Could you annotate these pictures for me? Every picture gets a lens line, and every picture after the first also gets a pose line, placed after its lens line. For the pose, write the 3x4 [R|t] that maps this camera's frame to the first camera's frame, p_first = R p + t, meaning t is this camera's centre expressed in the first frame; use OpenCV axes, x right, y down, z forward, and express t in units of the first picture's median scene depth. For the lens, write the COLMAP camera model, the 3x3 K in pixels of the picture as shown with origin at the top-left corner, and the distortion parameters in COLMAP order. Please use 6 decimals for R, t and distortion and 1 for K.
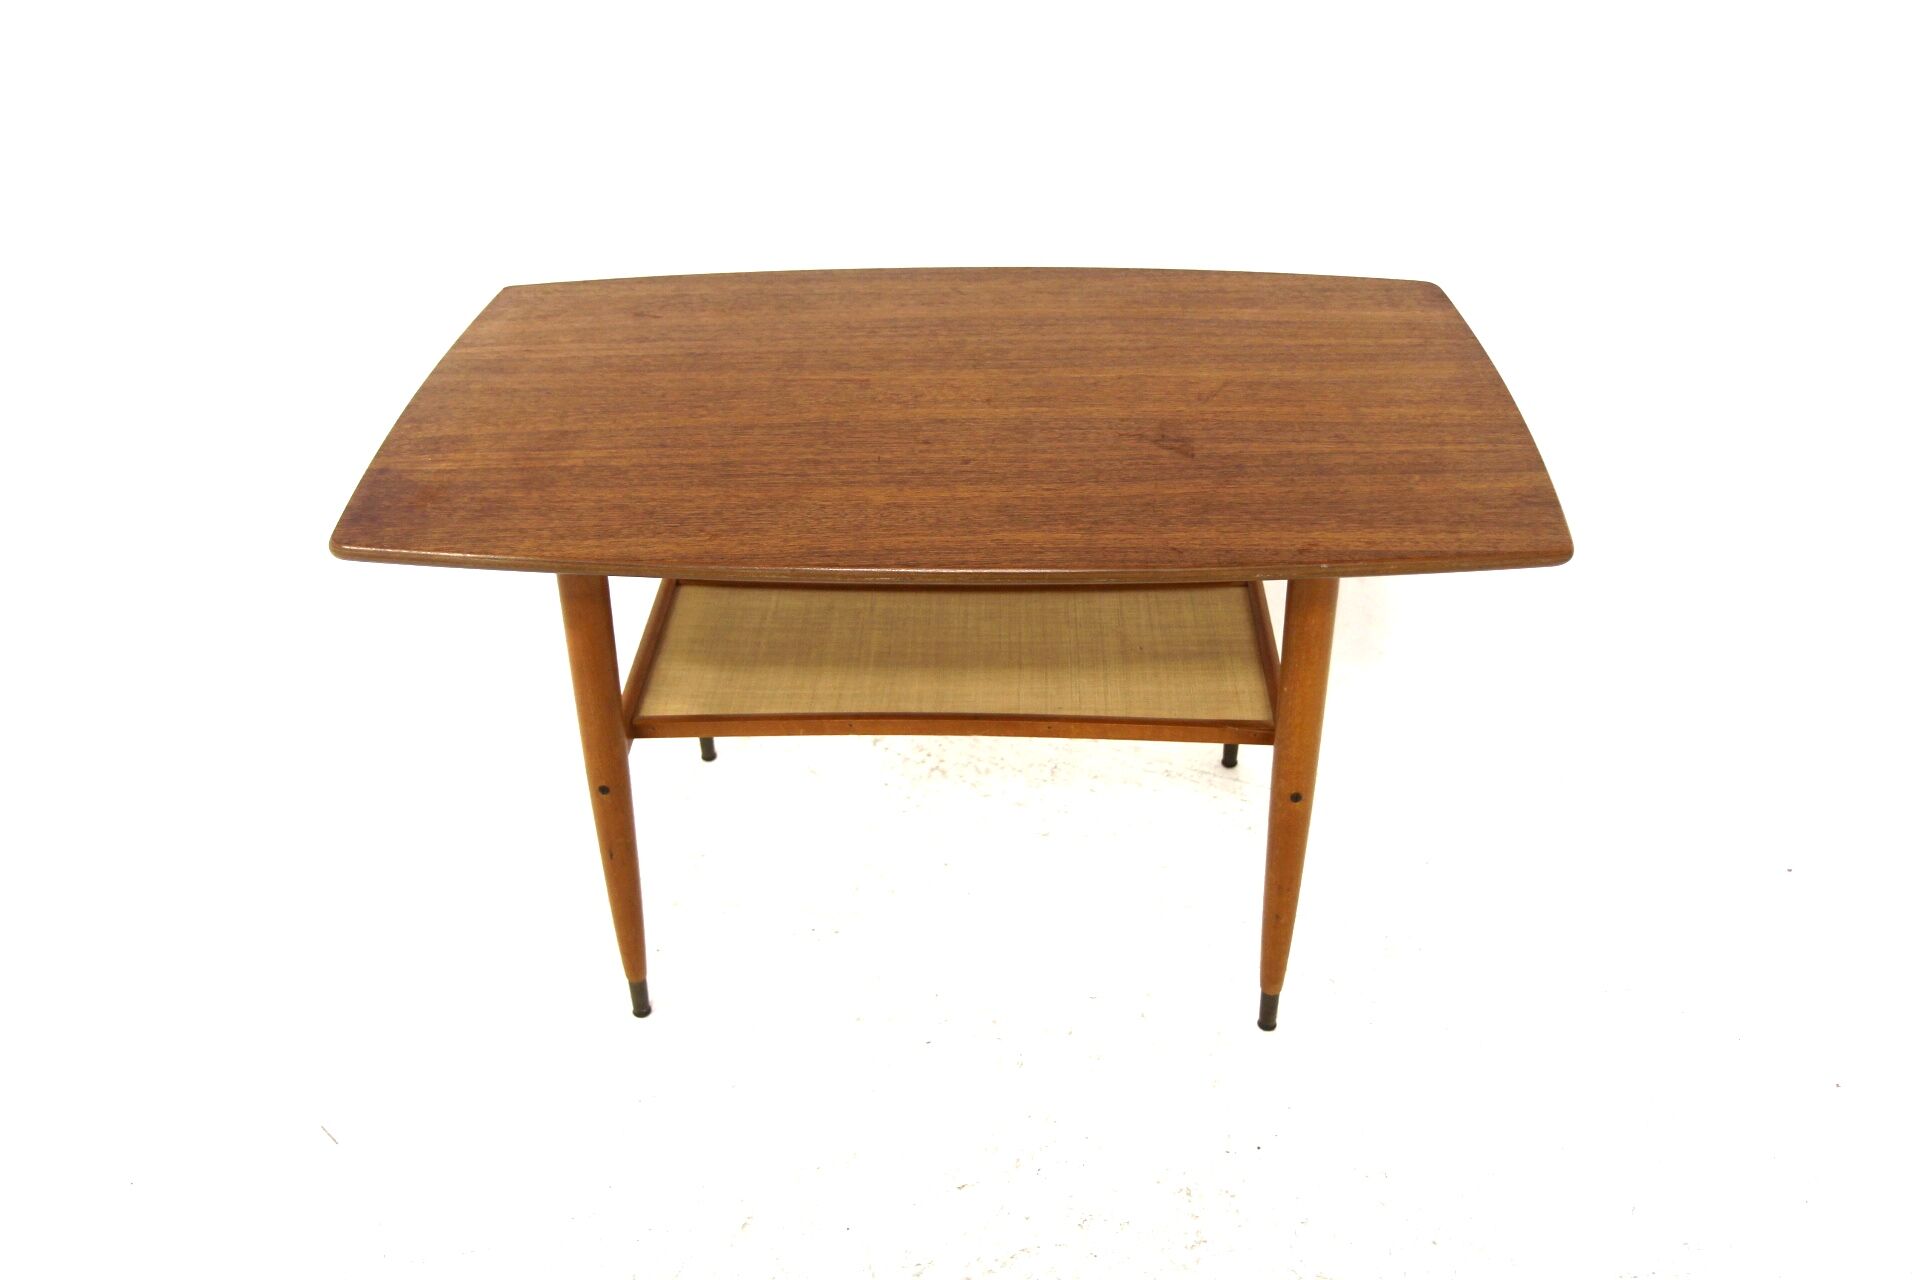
lens RADIAL K [[1508.9, 0, 962.1], [0, 1508.9, 653.5], [0, 0, 1]] dist [-0.083599, 0.004667]
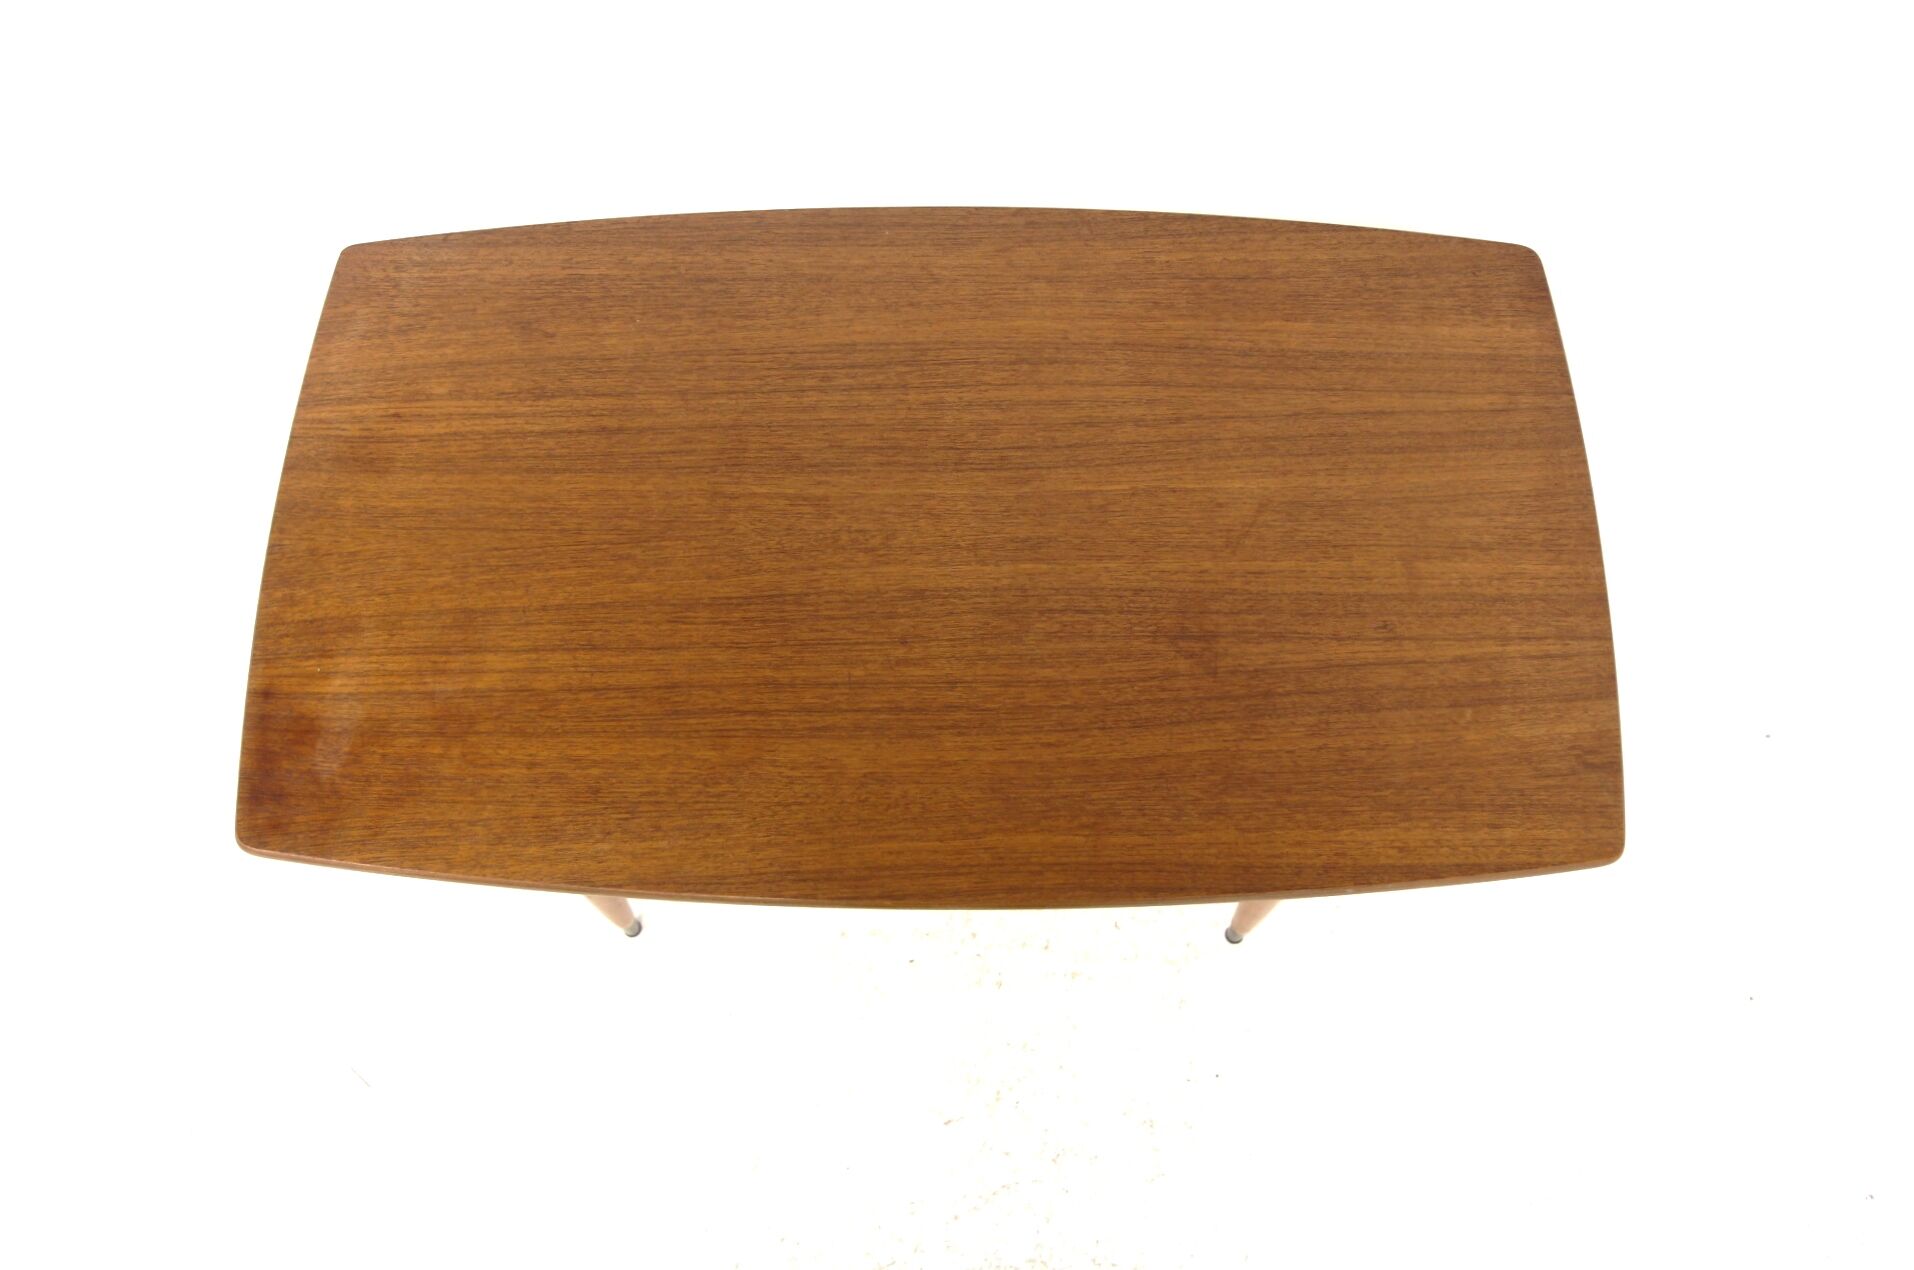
lens RADIAL K [[1504.2, 0, 957.0], [0, 1504.2, 643.6], [0, 0, 1]] dist [-0.083599, 0.004667]
pose [[0.999425, -0.022586, 0.025272, -0.015252], [0.005152, 0.838187, 0.545359, -0.605331], [-0.033500, -0.544915, 0.837822, 0.291976]]
